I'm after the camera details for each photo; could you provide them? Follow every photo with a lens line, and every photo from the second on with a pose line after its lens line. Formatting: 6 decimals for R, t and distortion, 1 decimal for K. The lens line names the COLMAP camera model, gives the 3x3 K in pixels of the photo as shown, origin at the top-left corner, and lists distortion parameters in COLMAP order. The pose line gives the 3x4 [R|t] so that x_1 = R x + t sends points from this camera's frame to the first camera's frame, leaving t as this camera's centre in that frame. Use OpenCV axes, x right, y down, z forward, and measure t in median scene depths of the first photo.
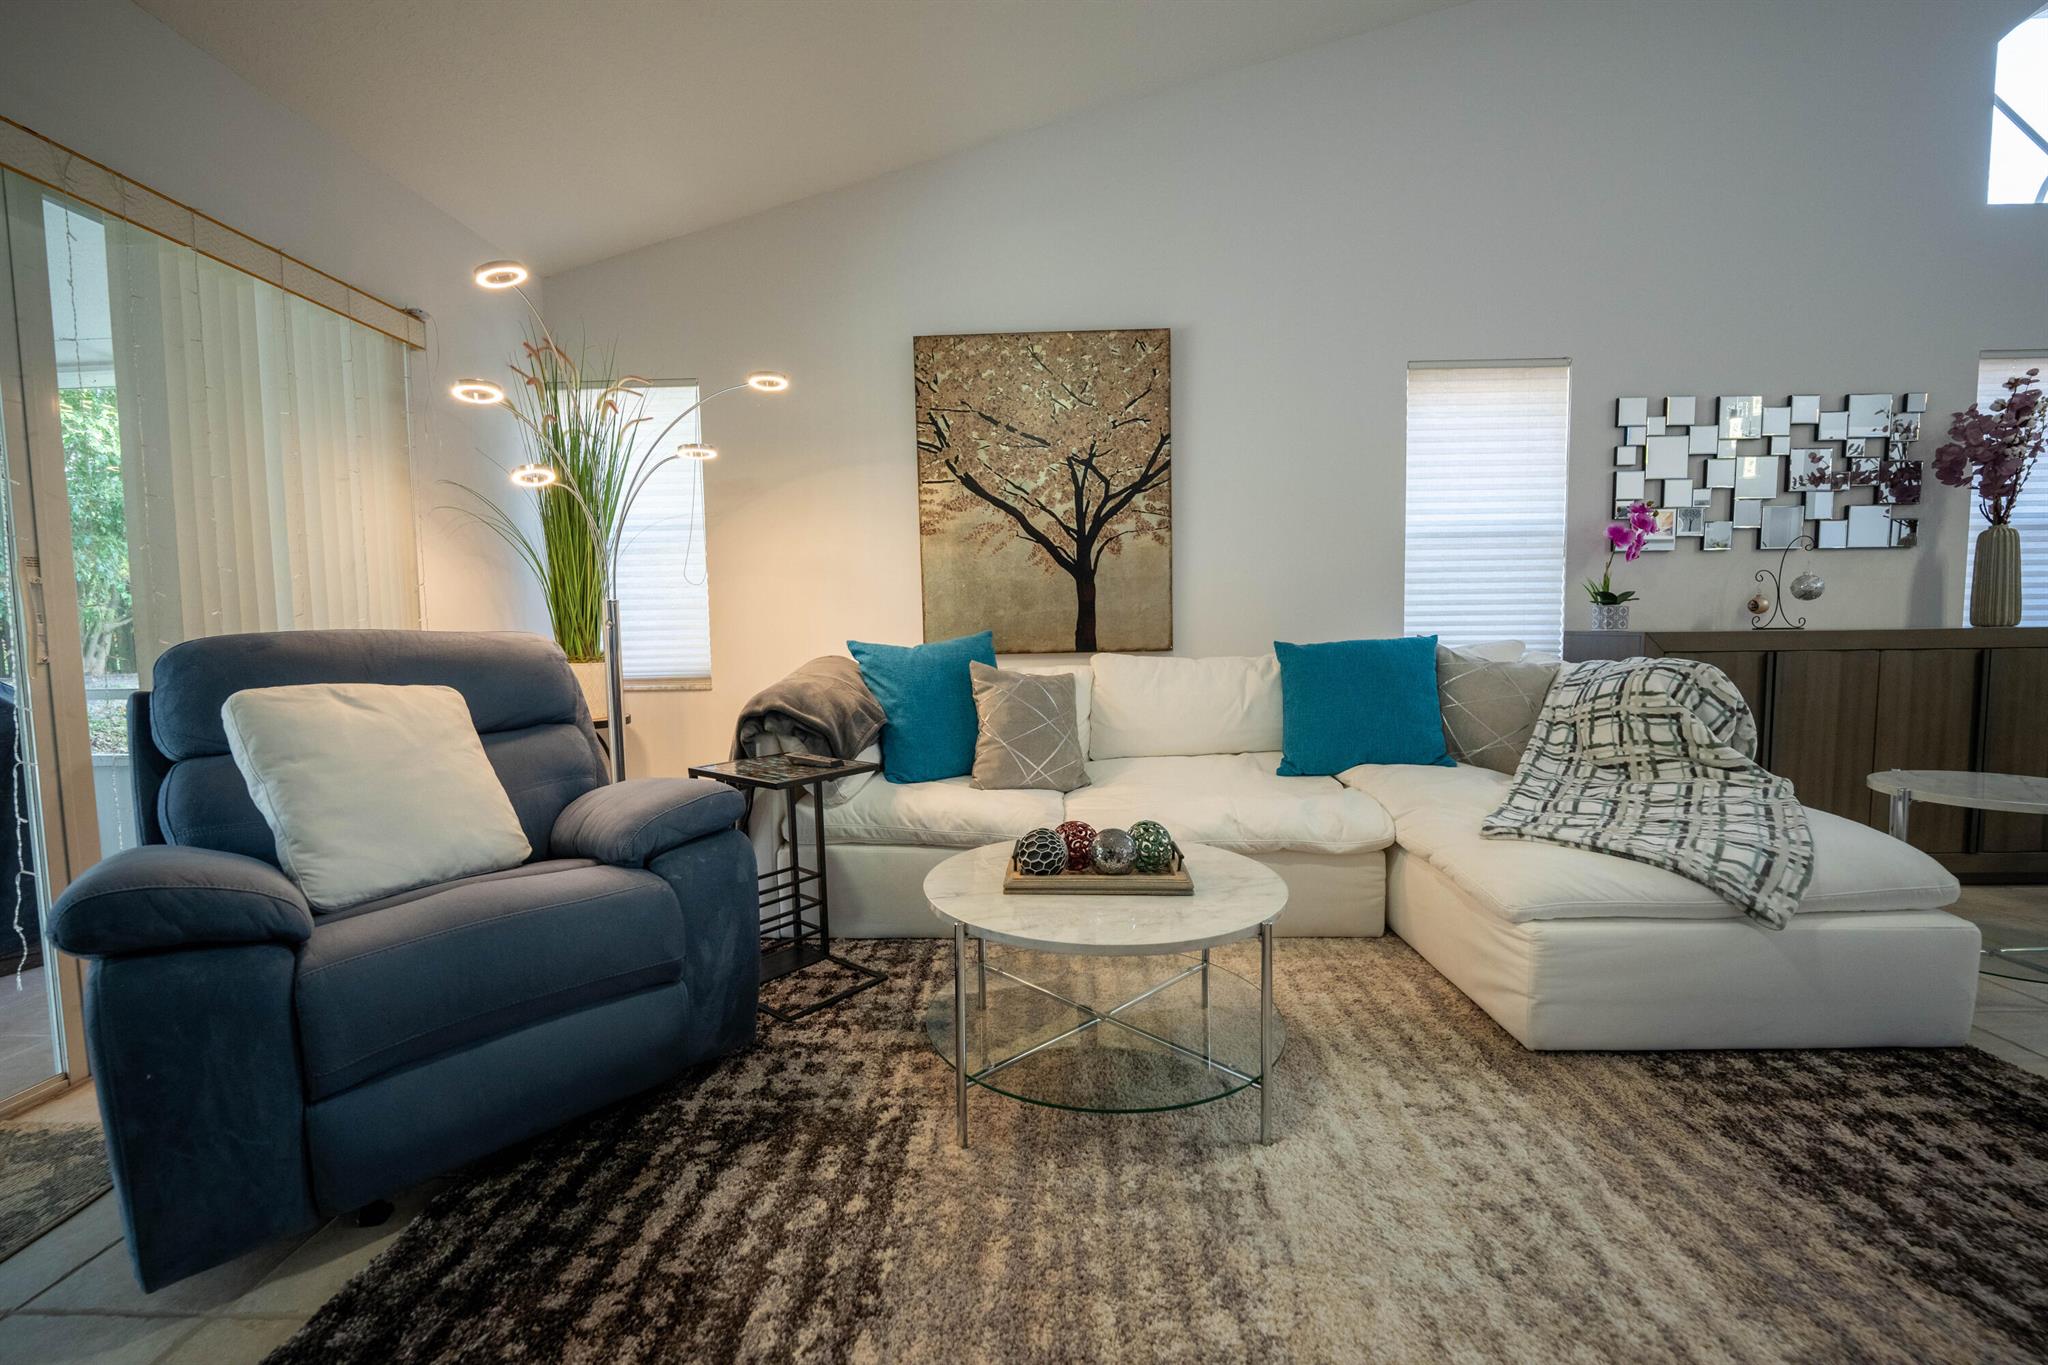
lens RADIAL K [[824.4, 0, 1022.6], [0, 824.4, 685.7], [0, 0, 1]] dist [-0.004870, -0.000287]
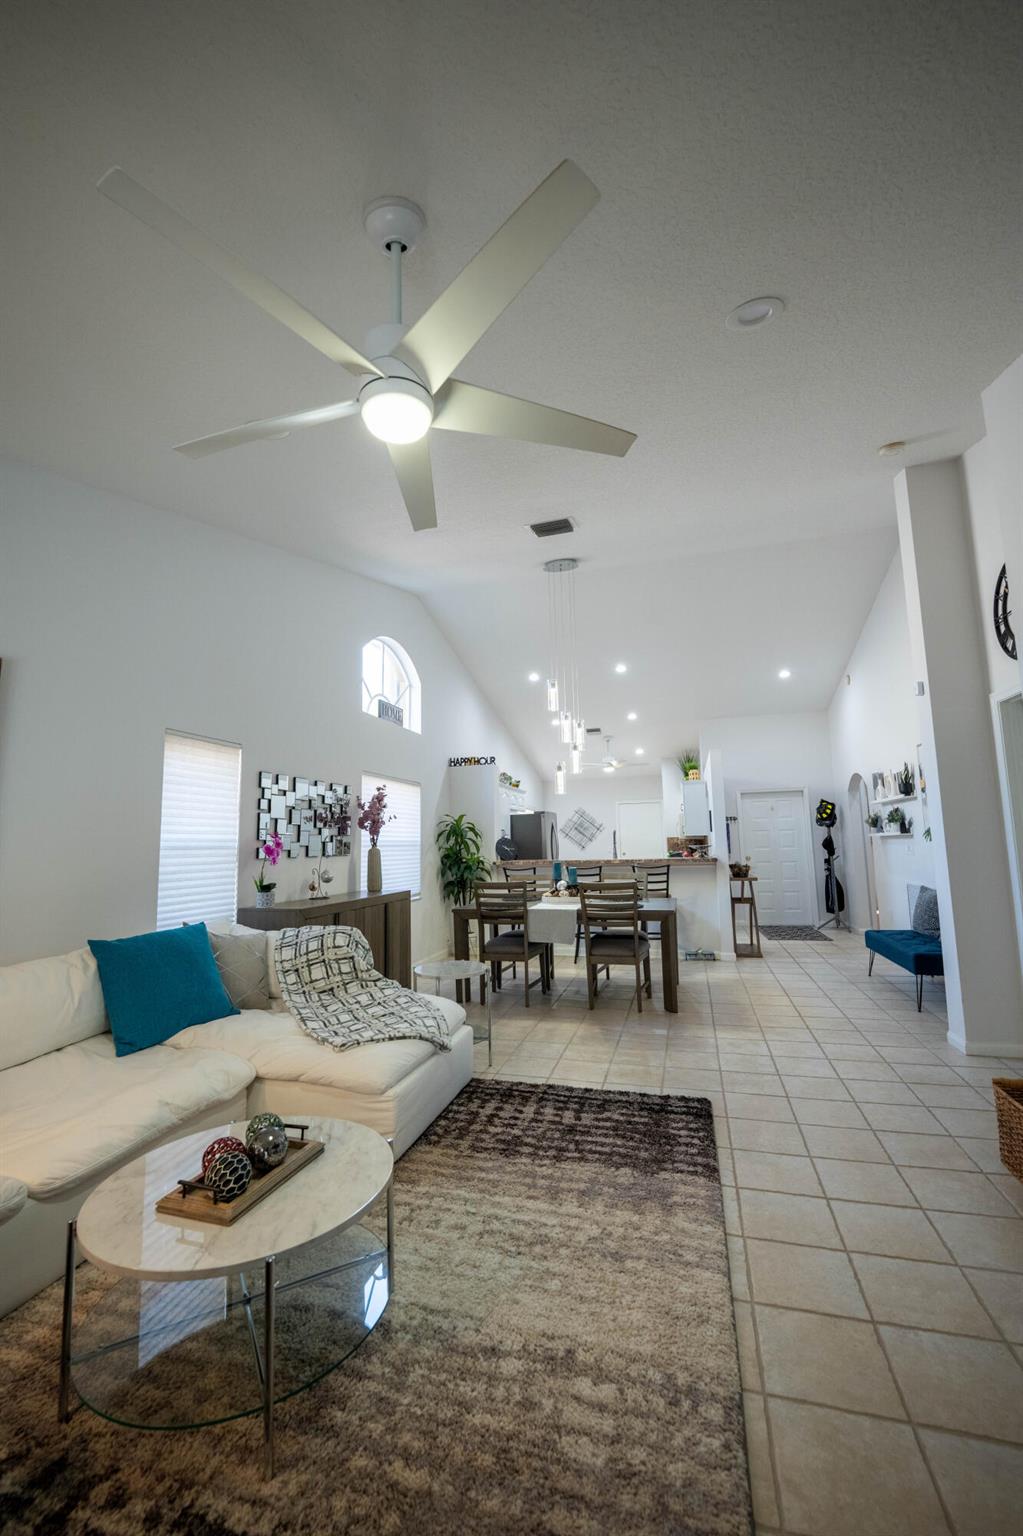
lens RADIAL K [[618.3, 0, 508.2], [0, 618.3, 769.3], [0, 0, 1]] dist [-0.004870, -0.000287]
pose [[0.262078, 0.128446, 0.956460, -0.553955], [0.089290, 0.983624, -0.156560, -0.137051], [-0.960907, 0.126433, 0.246317, 0.225252]]
